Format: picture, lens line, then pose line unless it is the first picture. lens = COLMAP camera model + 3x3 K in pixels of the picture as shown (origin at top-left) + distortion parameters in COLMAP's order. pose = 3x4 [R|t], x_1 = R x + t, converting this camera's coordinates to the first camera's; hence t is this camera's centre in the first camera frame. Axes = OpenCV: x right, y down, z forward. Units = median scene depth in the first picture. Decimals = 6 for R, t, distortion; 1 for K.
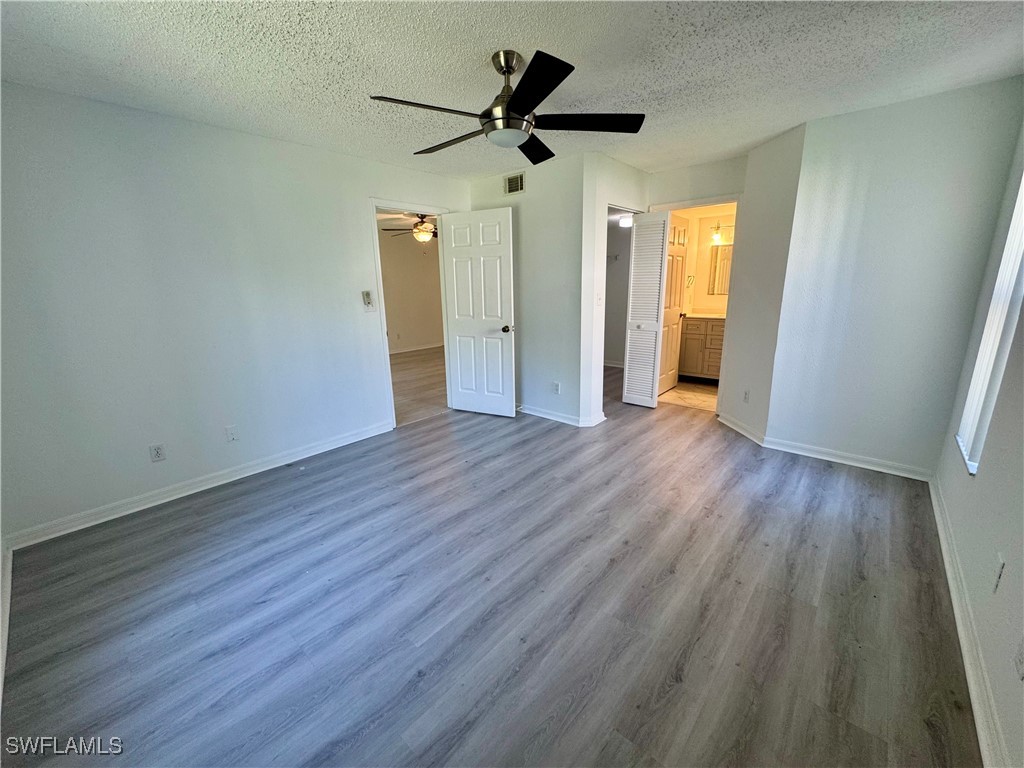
lens RADIAL K [[410.2, 0, 512.0], [0, 410.2, 384.0], [0, 0, 1]] dist [-0.004305, 0.000180]
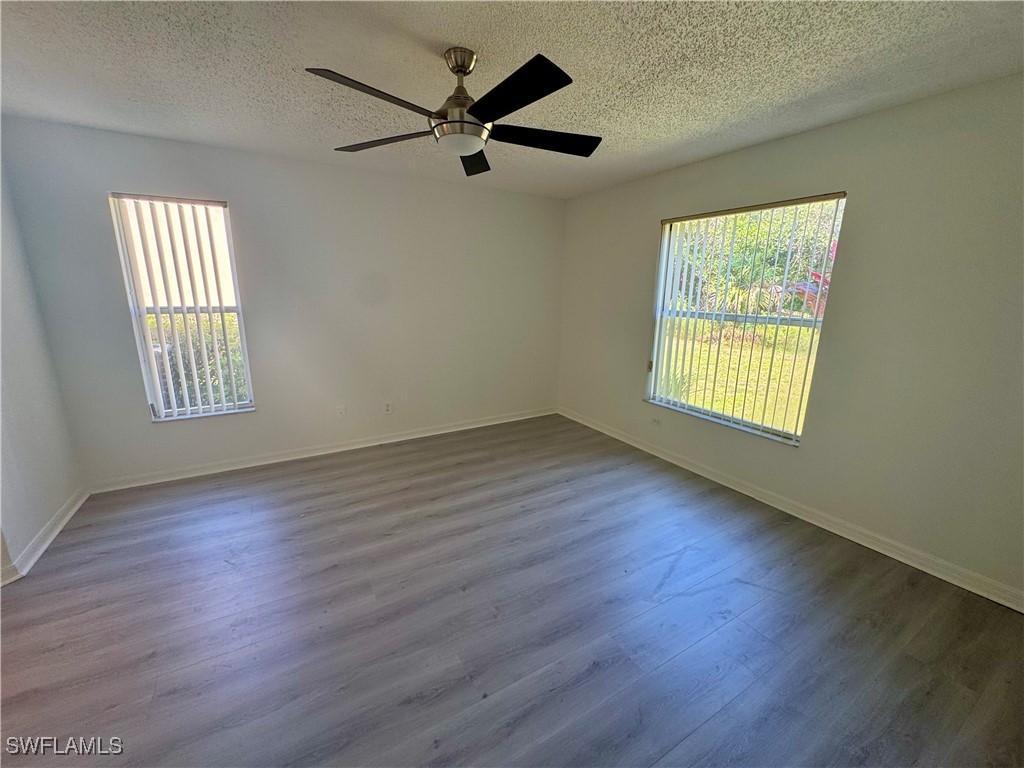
lens RADIAL K [[410.2, 0, 512.0], [0, 410.2, 384.0], [0, 0, 1]] dist [-0.004305, 0.000180]
pose [[-0.951841, -0.059708, 0.300722, -0.309598], [0.082019, 0.895515, 0.437408, -0.389440], [-0.295418, 0.441008, -0.847491, 1.474159]]
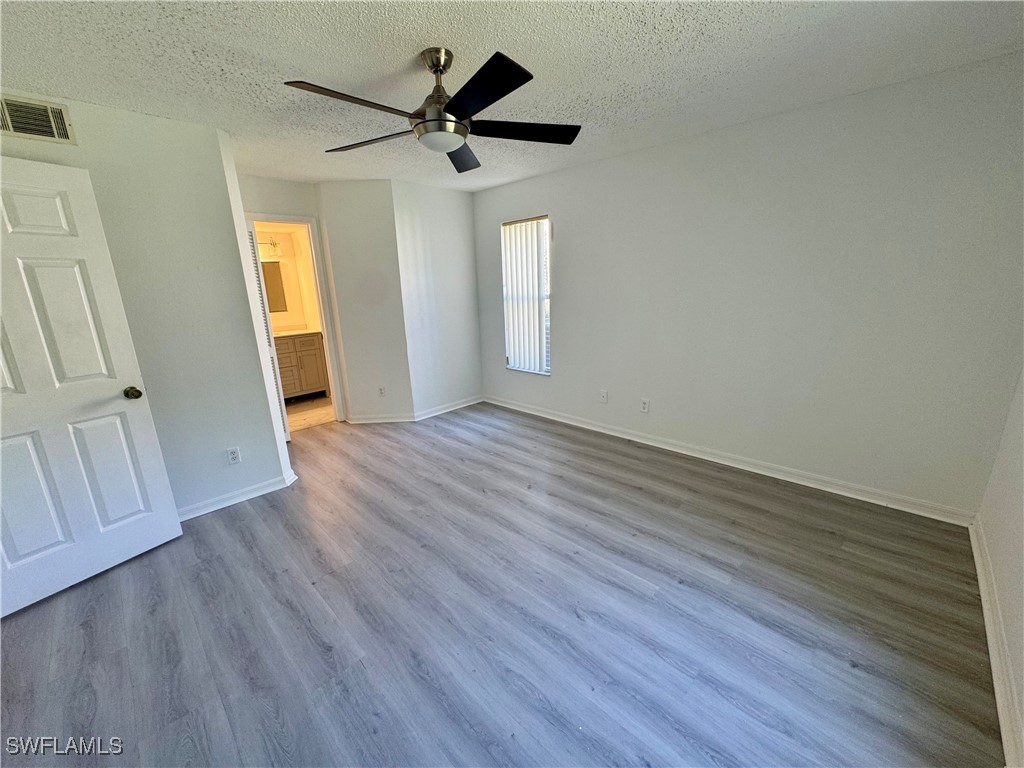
lens RADIAL K [[410.2, 0, 512.0], [0, 410.2, 384.0], [0, 0, 1]] dist [-0.004305, 0.000180]
pose [[0.049758, -0.223432, 0.973449, -0.772267], [0.273590, 0.940424, 0.201868, -0.173553], [-0.960559, 0.256281, 0.107923, 0.671692]]
